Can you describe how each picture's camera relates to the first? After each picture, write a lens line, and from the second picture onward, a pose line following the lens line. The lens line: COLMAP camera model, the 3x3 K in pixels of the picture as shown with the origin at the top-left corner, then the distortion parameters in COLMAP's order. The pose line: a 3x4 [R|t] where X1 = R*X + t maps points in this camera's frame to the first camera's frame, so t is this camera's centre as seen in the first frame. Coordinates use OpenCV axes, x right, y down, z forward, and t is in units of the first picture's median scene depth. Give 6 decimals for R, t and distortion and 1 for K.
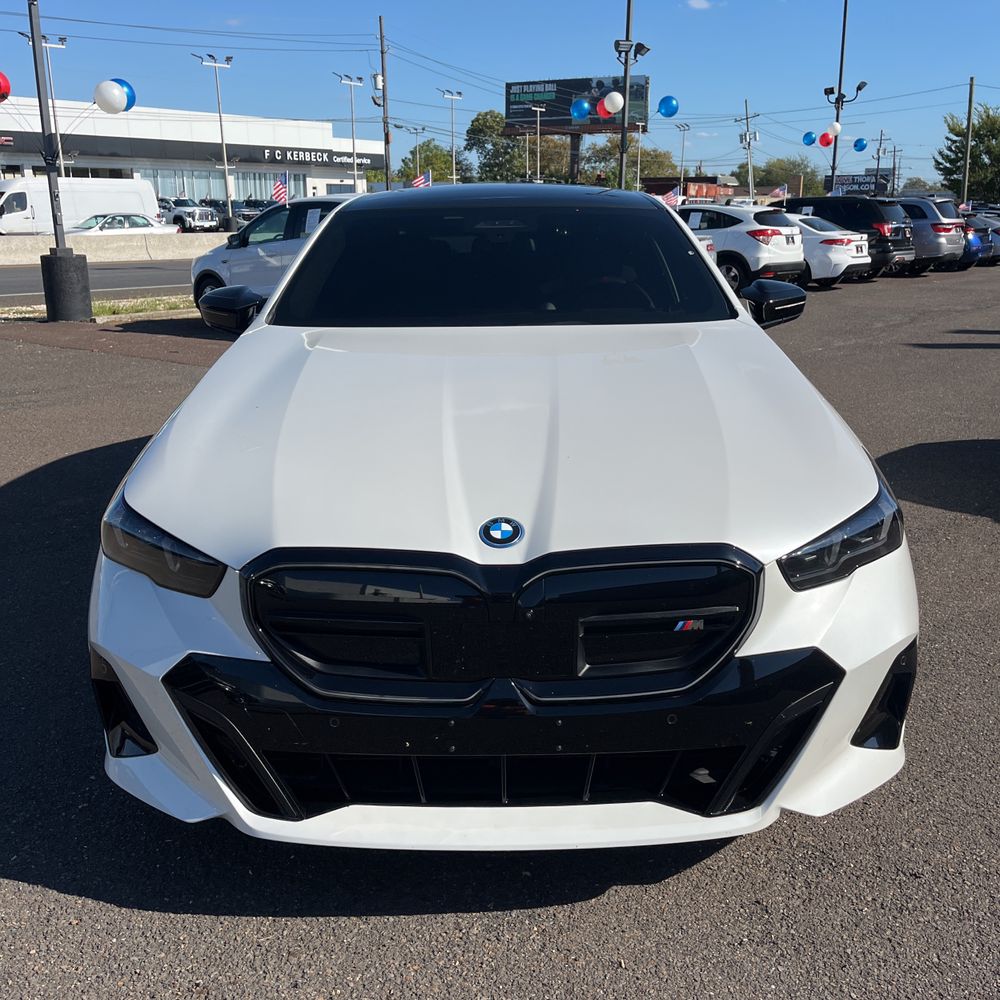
lens RADIAL K [[1022.0, 0, 503.0], [0, 1022.0, 505.5], [0, 0, 1]] dist [0.018893, 0.000000]
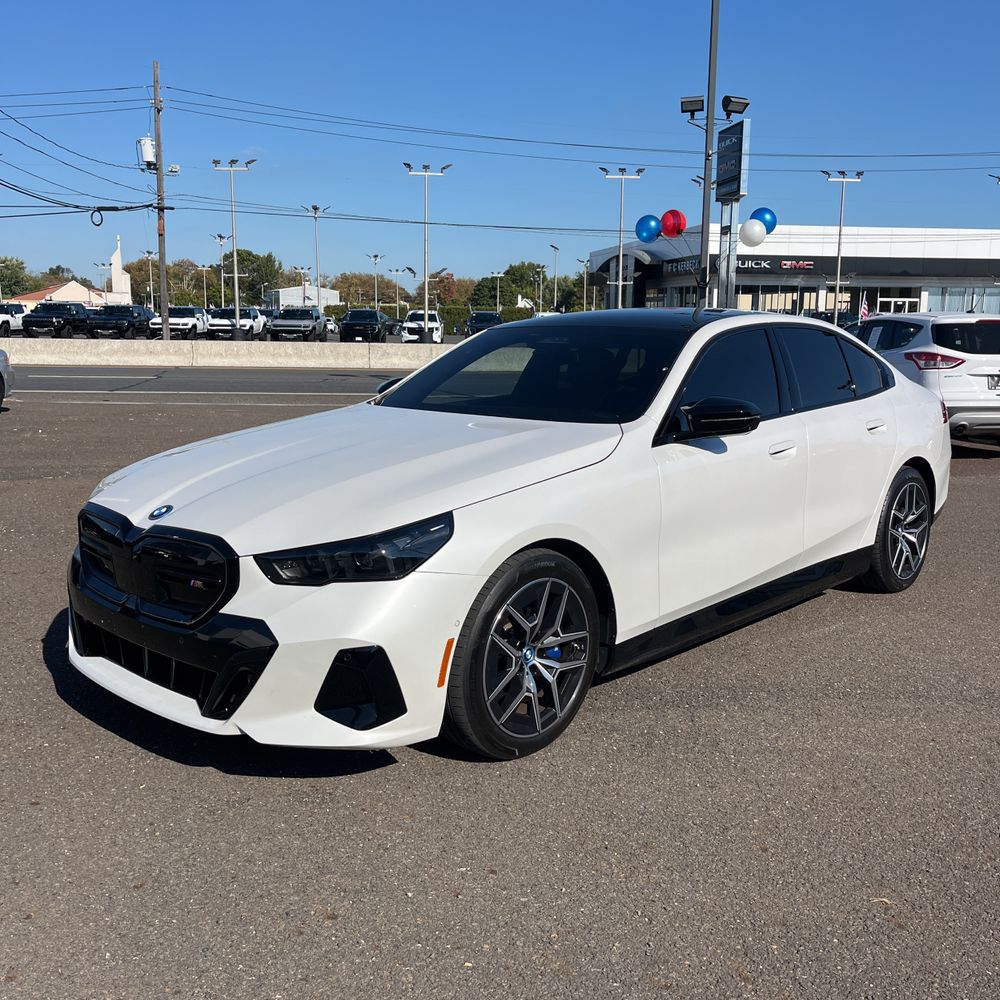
lens RADIAL K [[1022.0, 0, 504.4], [0, 1022.0, 500.1], [0, 0, 1]] dist [0.018893, 0.000000]
pose [[0.728353, 0.129298, -0.672893, 0.171736], [-0.203441, 0.978558, -0.032176, -0.006066], [0.654304, 0.160330, 0.739040, 0.012629]]
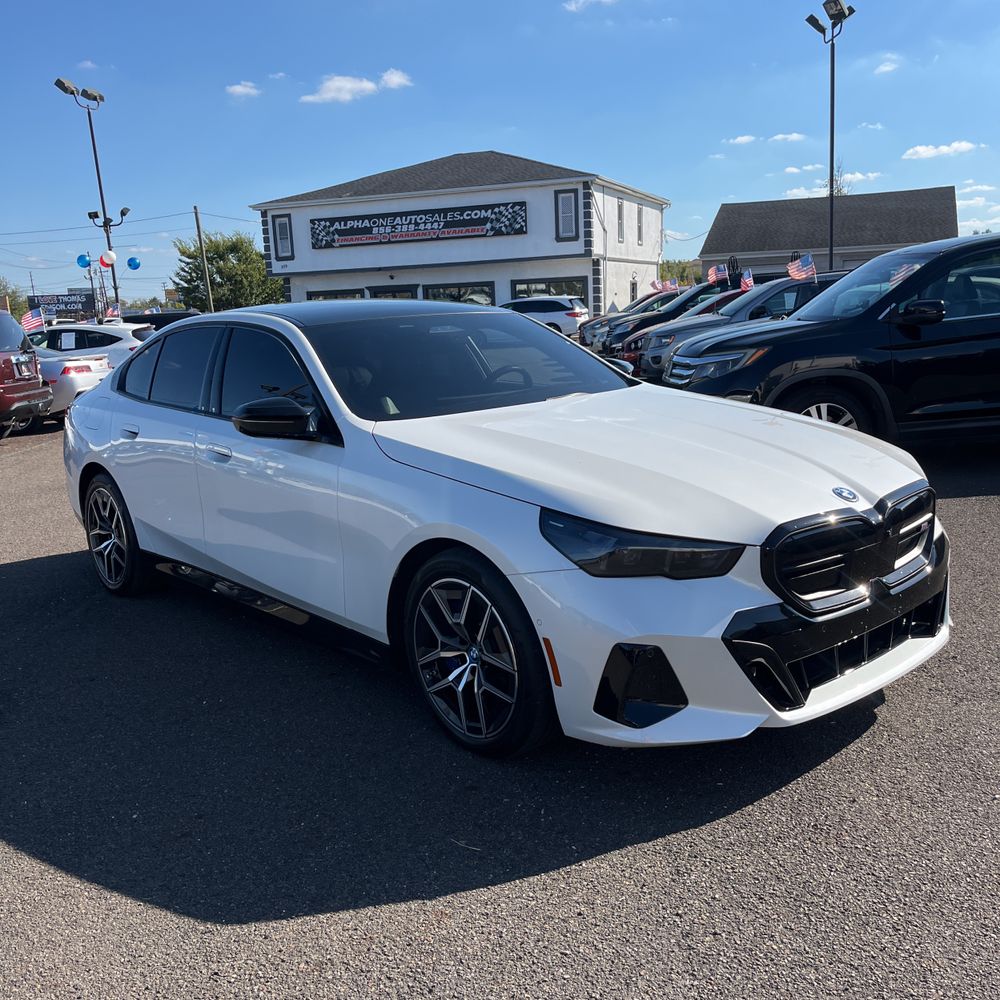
lens RADIAL K [[1022.0, 0, 499.3], [0, 1022.0, 527.5], [0, 0, 1]] dist [0.018893, 0.000000]
pose [[0.742464, -0.173575, 0.647007, -0.164440], [0.229634, 0.973274, -0.002409, -0.005011], [-0.629297, 0.150363, 0.762480, 0.011449]]
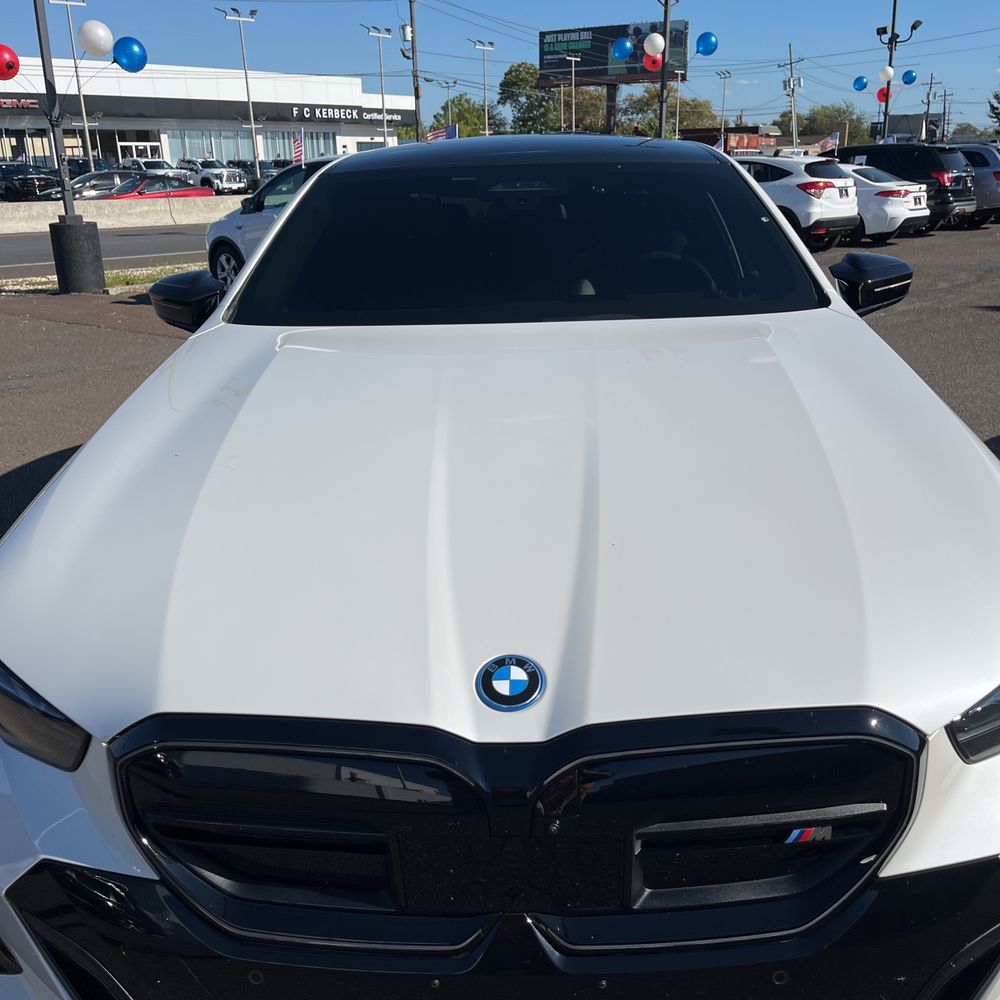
lens RADIAL K [[1022.0, 0, 509.4], [0, 1022.0, 516.6], [0, 0, 1]] dist [0.018893, 0.000000]
pose [[0.999496, -0.008154, -0.030673, 0.002017], [0.009646, 0.998760, 0.048839, -0.012076], [0.030237, -0.049111, 0.998336, 0.040314]]
